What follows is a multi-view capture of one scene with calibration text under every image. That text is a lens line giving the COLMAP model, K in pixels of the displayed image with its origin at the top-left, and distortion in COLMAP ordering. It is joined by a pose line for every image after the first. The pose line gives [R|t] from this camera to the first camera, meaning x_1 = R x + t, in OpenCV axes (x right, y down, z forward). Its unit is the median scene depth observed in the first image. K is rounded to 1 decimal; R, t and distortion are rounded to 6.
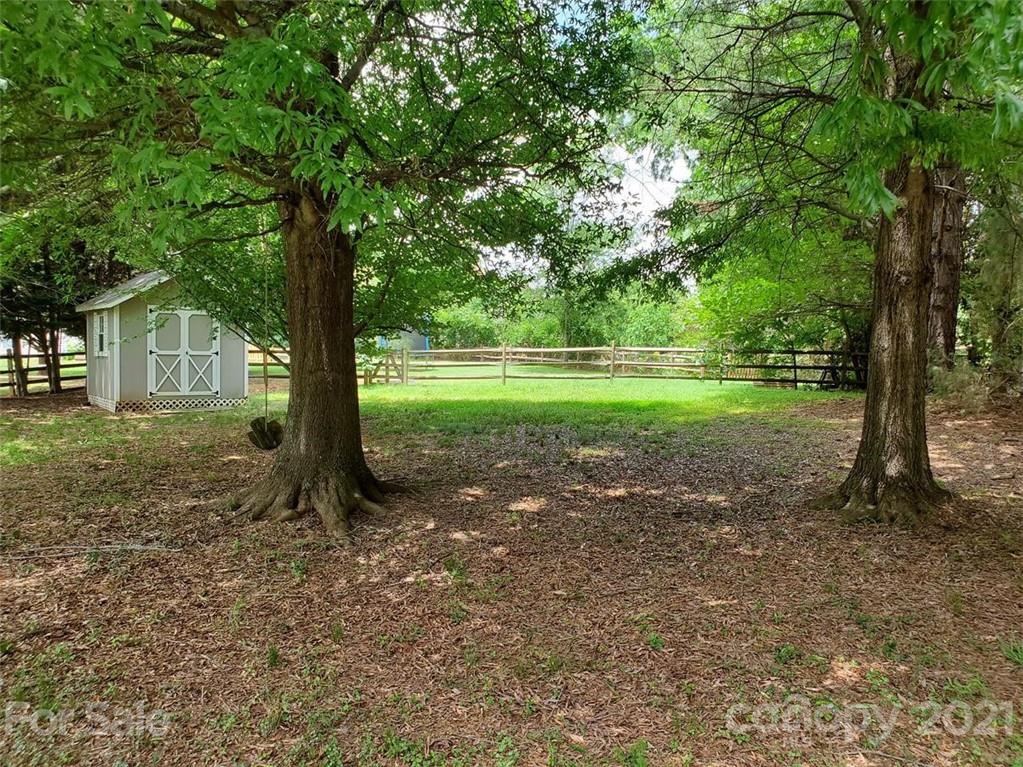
lens RADIAL K [[789.6, 0, 509.4], [0, 789.6, 382.8], [0, 0, 1]] dist [0.001937, -0.007723]
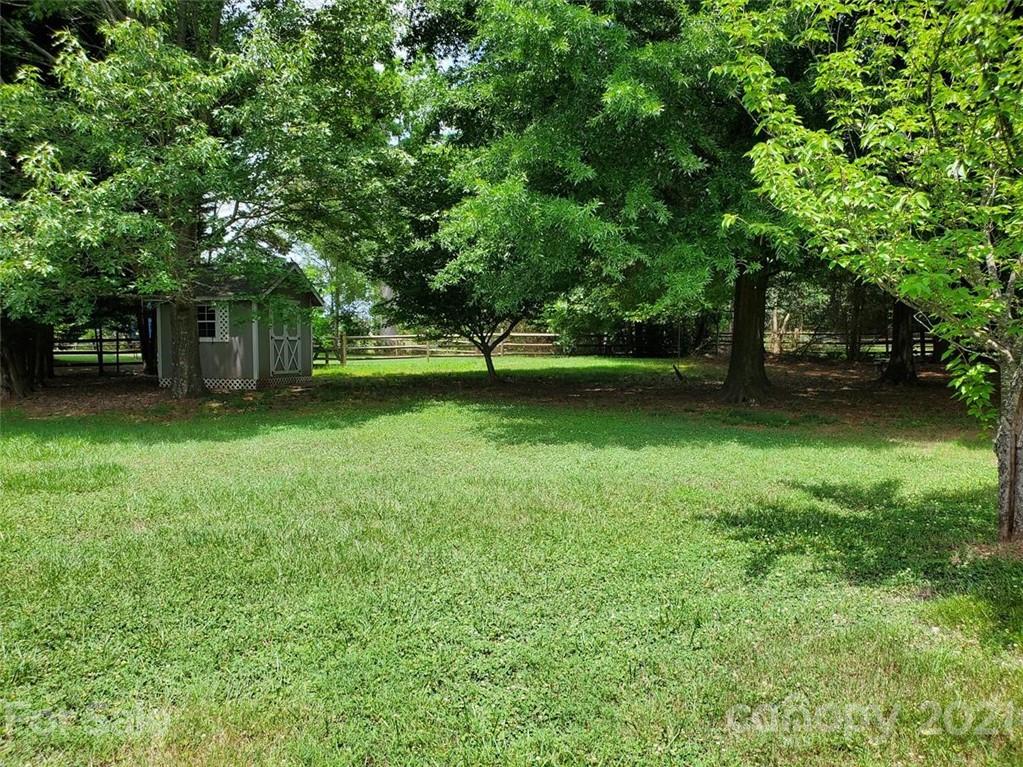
lens RADIAL K [[789.6, 0, 511.7], [0, 789.6, 385.2], [0, 0, 1]] dist [0.001937, -0.007723]
pose [[0.788456, -0.043031, 0.613585, -0.111743], [0.034291, 0.999074, 0.026001, 0.001727], [-0.614135, 0.000540, 0.789201, -0.018676]]
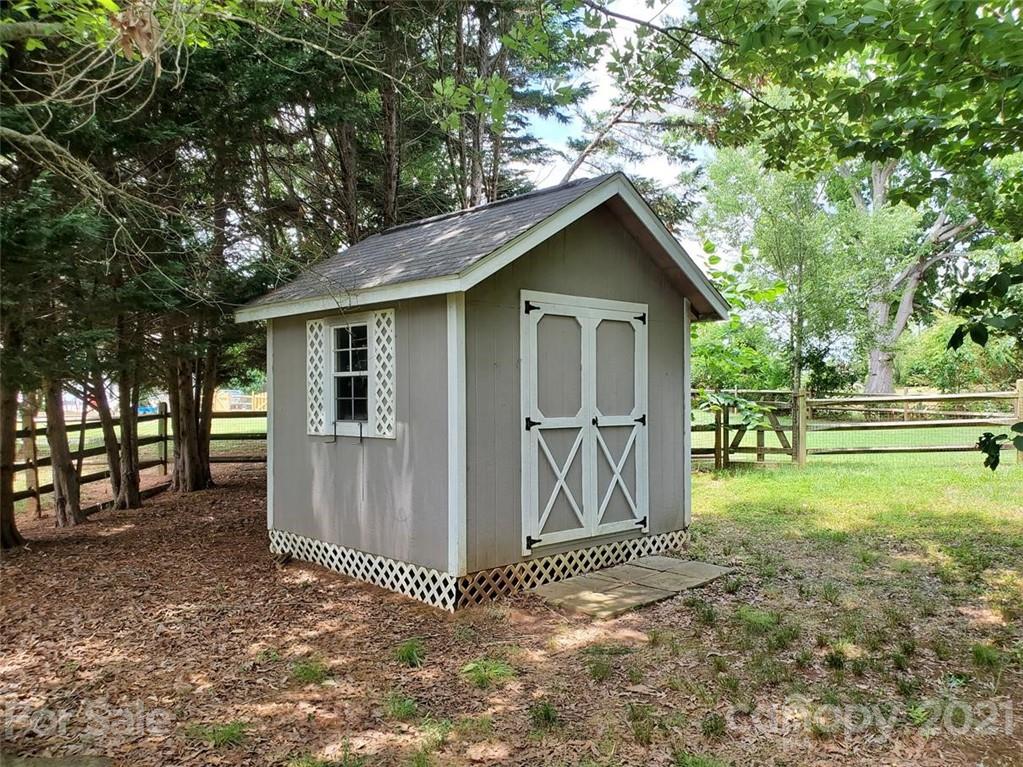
lens RADIAL K [[789.6, 0, 506.6], [0, 789.6, 385.9], [0, 0, 1]] dist [0.001937, -0.007723]
pose [[0.997030, -0.013674, 0.075793, -0.061086], [0.017172, 0.998808, -0.045687, -0.004926], [-0.075078, 0.046853, 0.996076, 0.080512]]
